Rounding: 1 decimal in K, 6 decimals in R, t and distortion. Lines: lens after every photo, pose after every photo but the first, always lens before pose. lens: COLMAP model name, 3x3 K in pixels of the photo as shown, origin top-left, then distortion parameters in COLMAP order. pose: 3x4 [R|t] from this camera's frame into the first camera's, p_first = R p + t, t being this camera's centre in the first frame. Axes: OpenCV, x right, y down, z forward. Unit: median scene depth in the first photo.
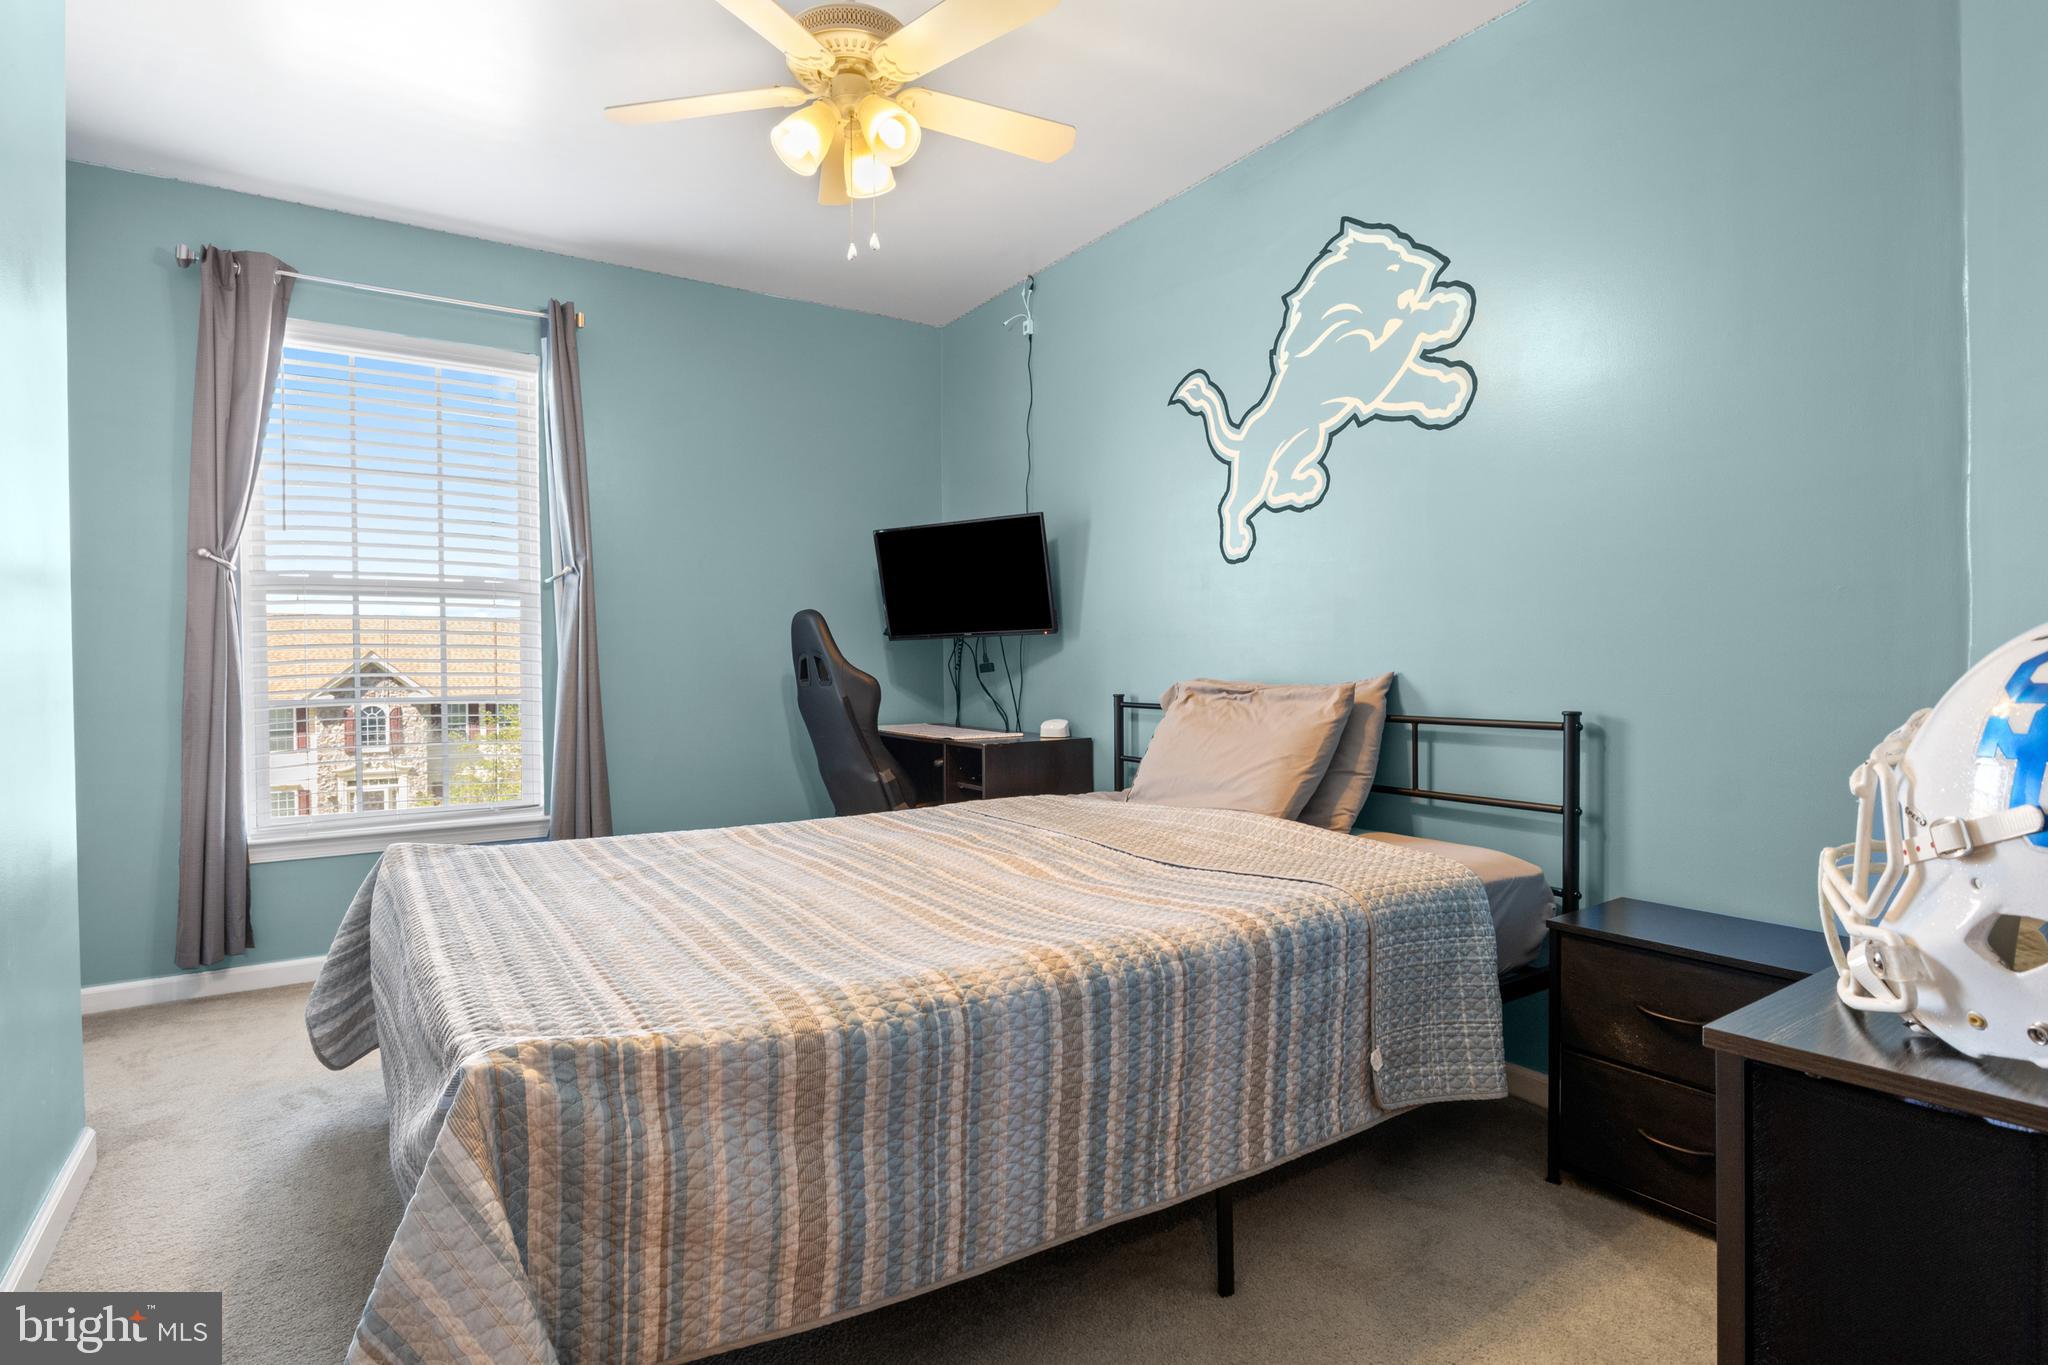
lens RADIAL K [[1030.0, 0, 1027.3], [0, 1030.0, 674.5], [0, 0, 1]] dist [-0.006657, 0.000555]
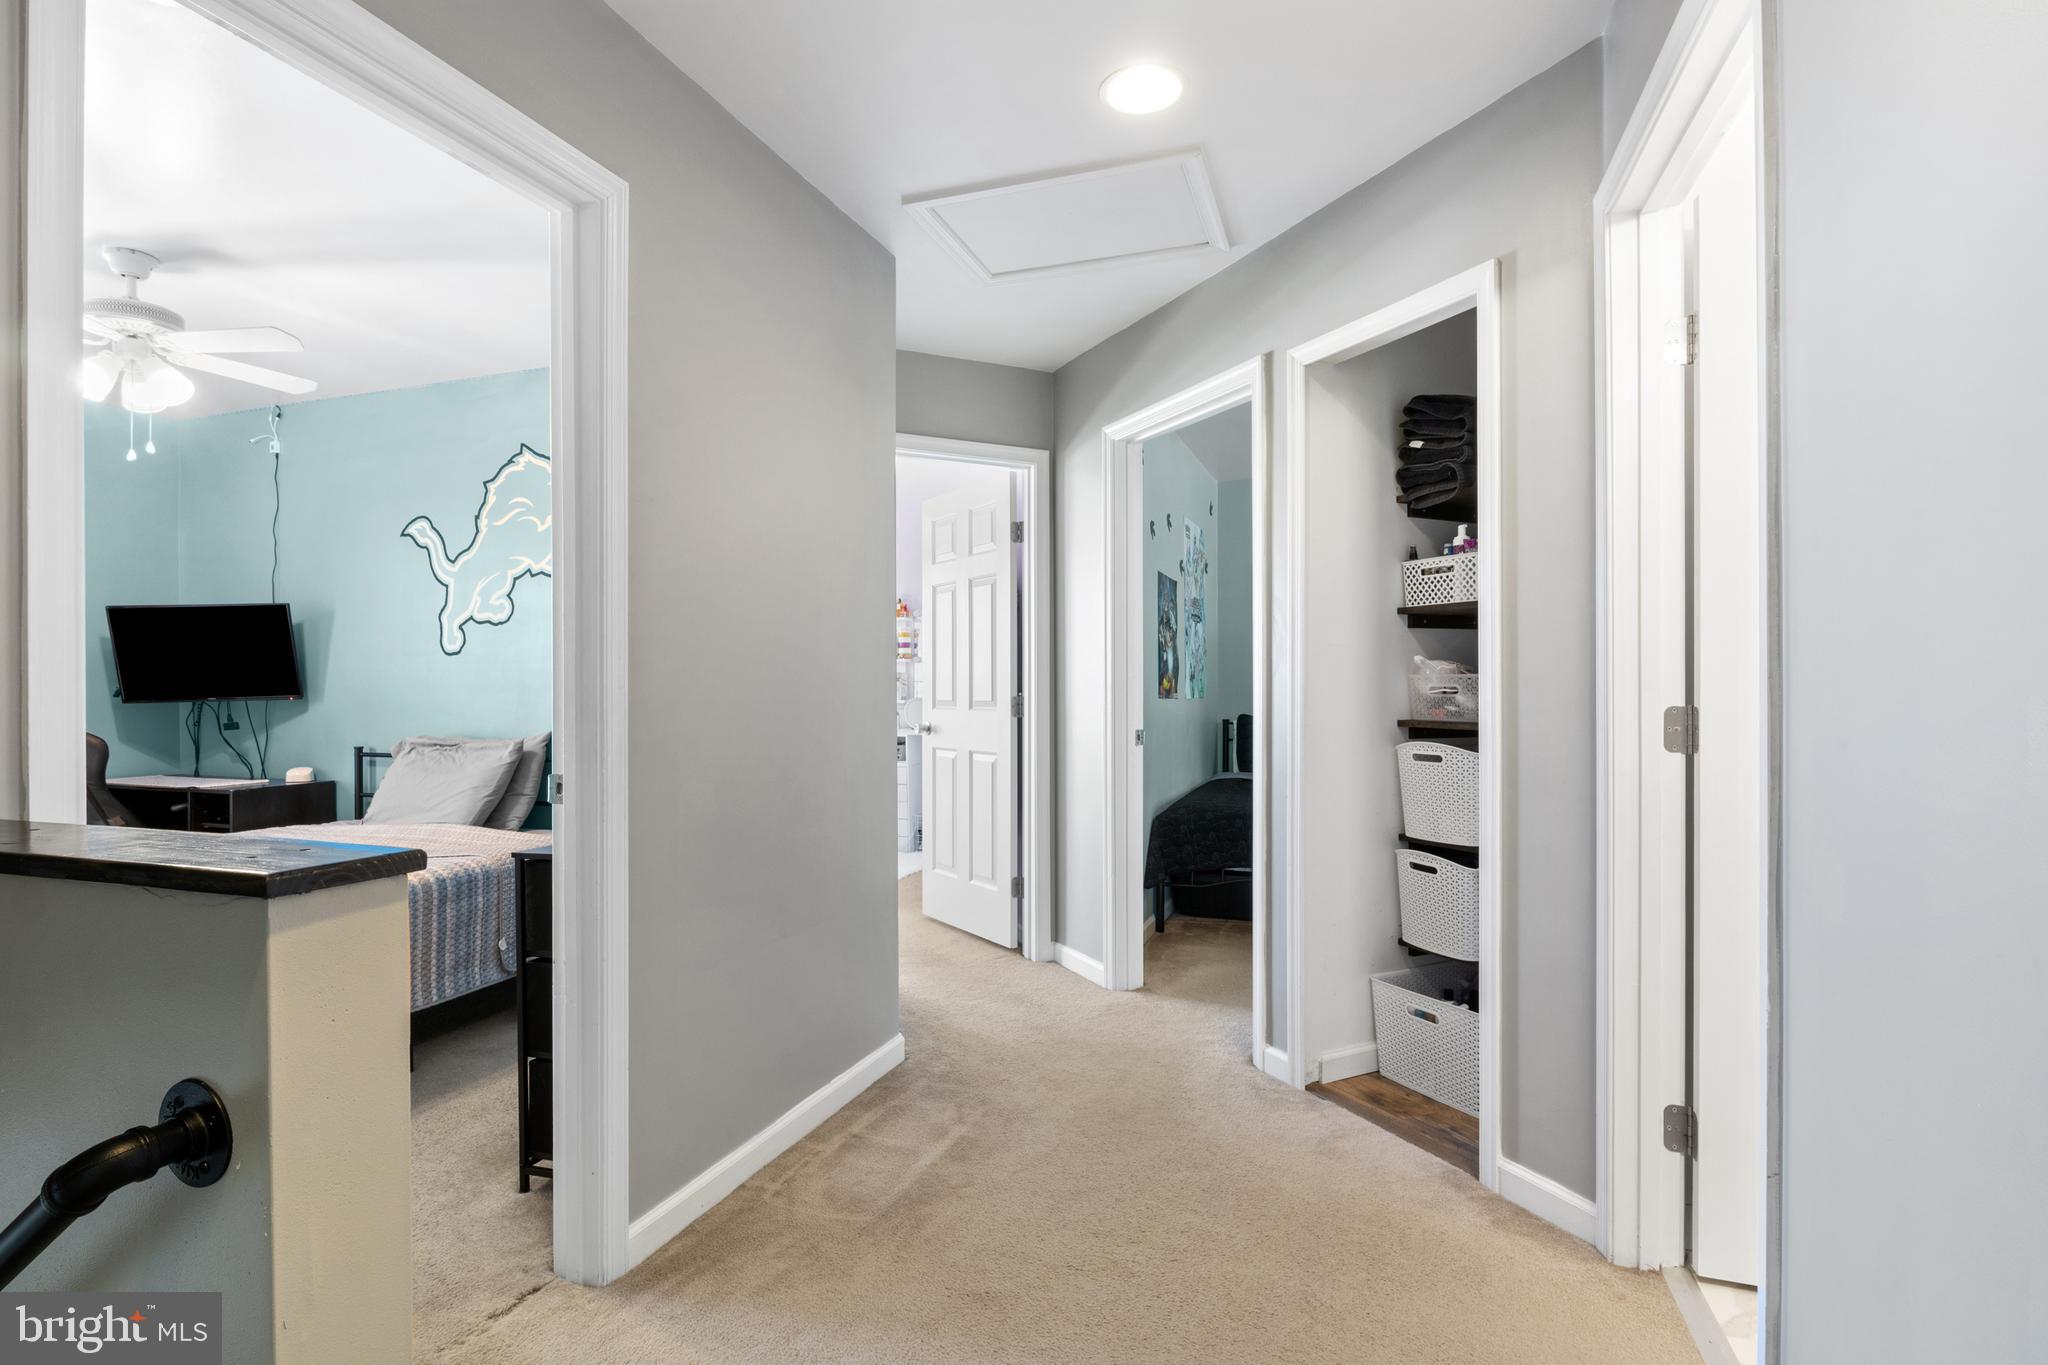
lens RADIAL K [[1030.0, 0, 1028.6], [0, 1030.0, 675.4], [0, 0, 1]] dist [-0.006657, 0.000555]
pose [[0.801717, 0.002409, 0.597699, -0.012283], [0.008672, 0.999840, -0.015662, -0.052714], [-0.597641, 0.017740, 0.801568, -0.687087]]
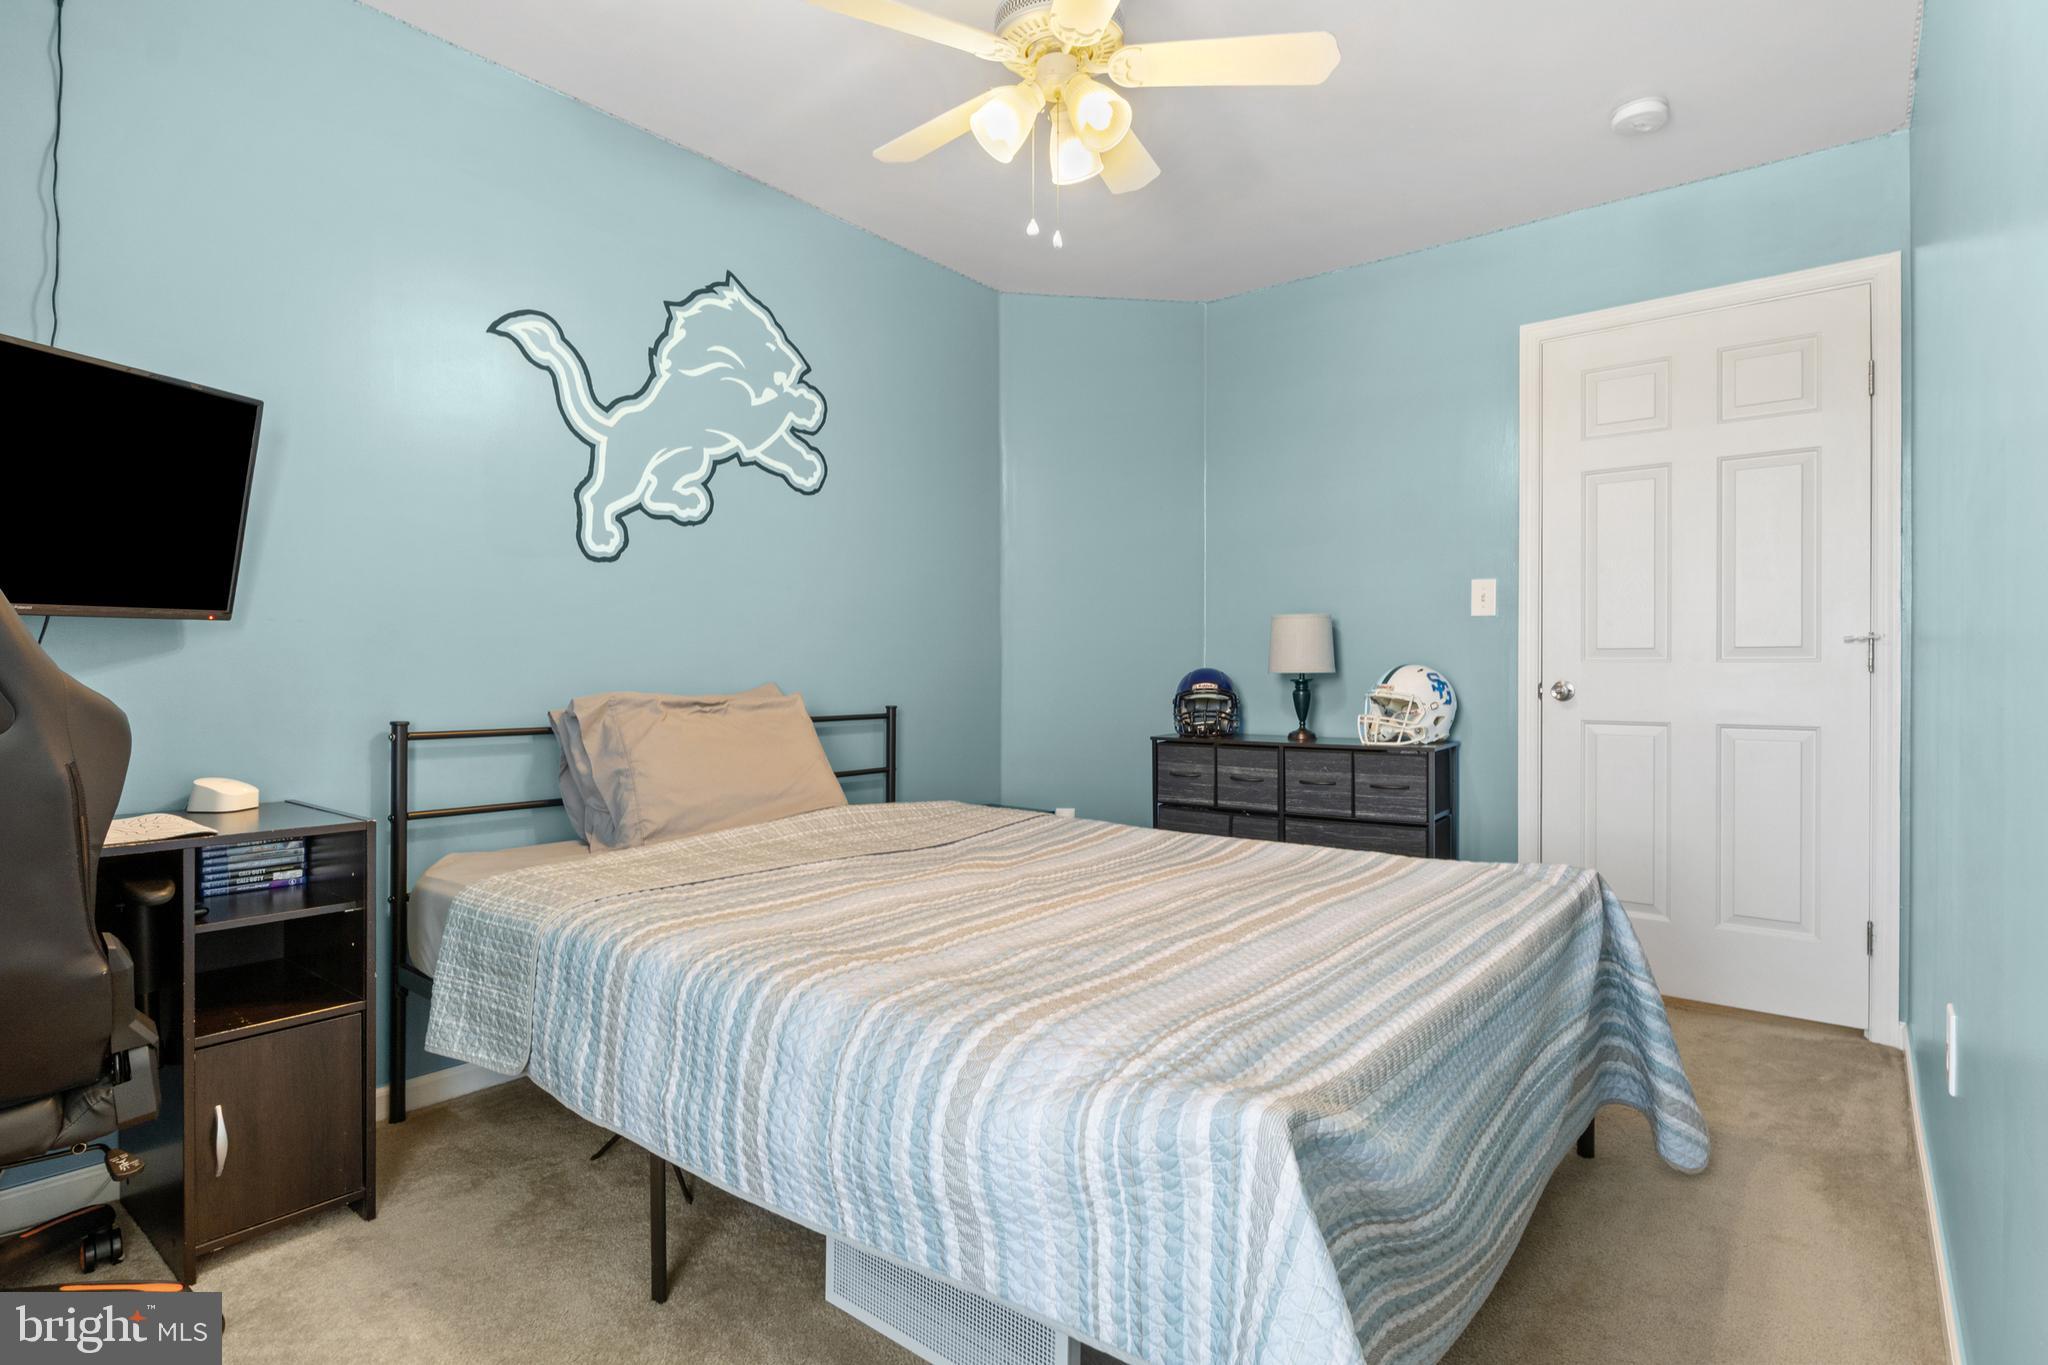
lens RADIAL K [[1030.0, 0, 1026.5], [0, 1030.0, 665.1], [0, 0, 1]] dist [-0.006657, 0.000555]
pose [[-0.297867, 0.006150, 0.954588, -0.791249], [0.005868, 0.999972, -0.004612, -0.013736], [-0.954589, 0.004227, -0.297895, 0.965993]]
